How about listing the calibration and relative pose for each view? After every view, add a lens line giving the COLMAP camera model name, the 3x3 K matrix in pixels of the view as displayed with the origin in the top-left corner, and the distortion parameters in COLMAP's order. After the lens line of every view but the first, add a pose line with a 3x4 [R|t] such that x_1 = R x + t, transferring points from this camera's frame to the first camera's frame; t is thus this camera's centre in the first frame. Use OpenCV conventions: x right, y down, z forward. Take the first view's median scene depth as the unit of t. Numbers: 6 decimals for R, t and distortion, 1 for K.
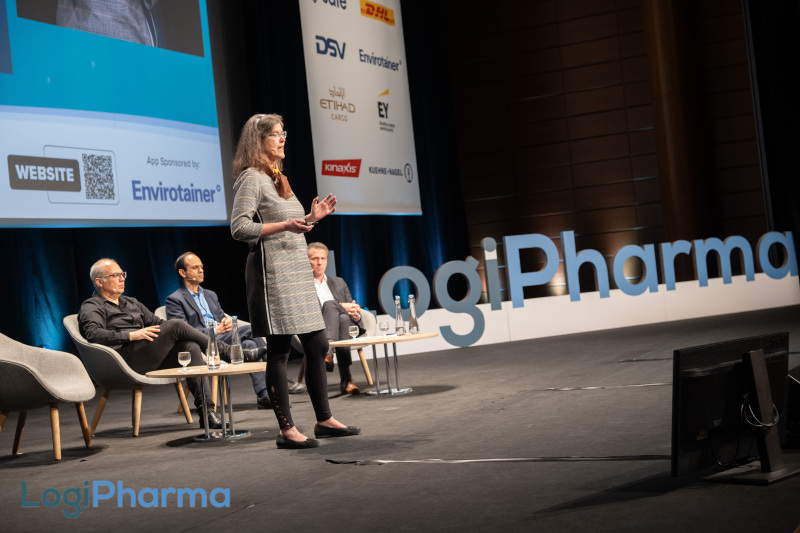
lens RADIAL K [[1186.4, 0, 398.4], [0, 1186.4, 265.0], [0, 0, 1]] dist [0.076908, 0.000000]
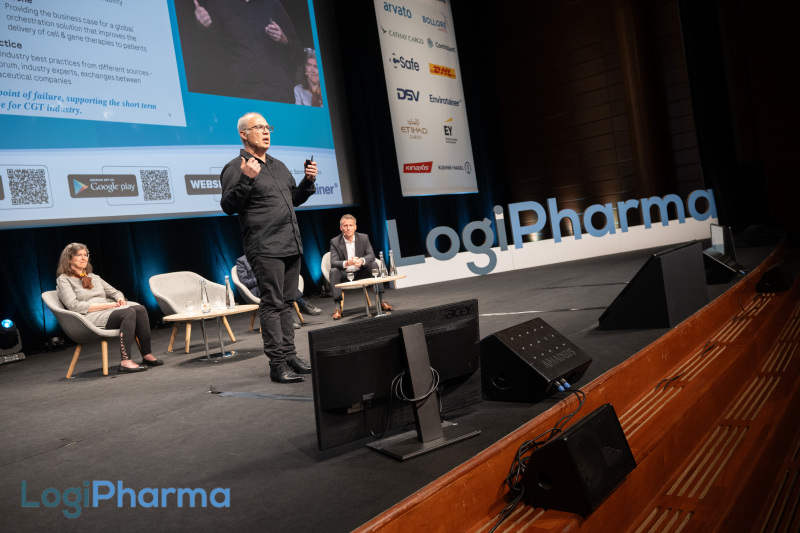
lens RADIAL K [[622.3, 0, 402.5], [0, 622.3, 267.2], [0, 0, 1]] dist [0.019375, -0.015863]
pose [[0.975058, -0.035997, -0.219011, 0.121677], [0.052245, 0.996258, 0.068856, -0.004483], [0.215713, -0.078581, 0.973290, 0.142159]]
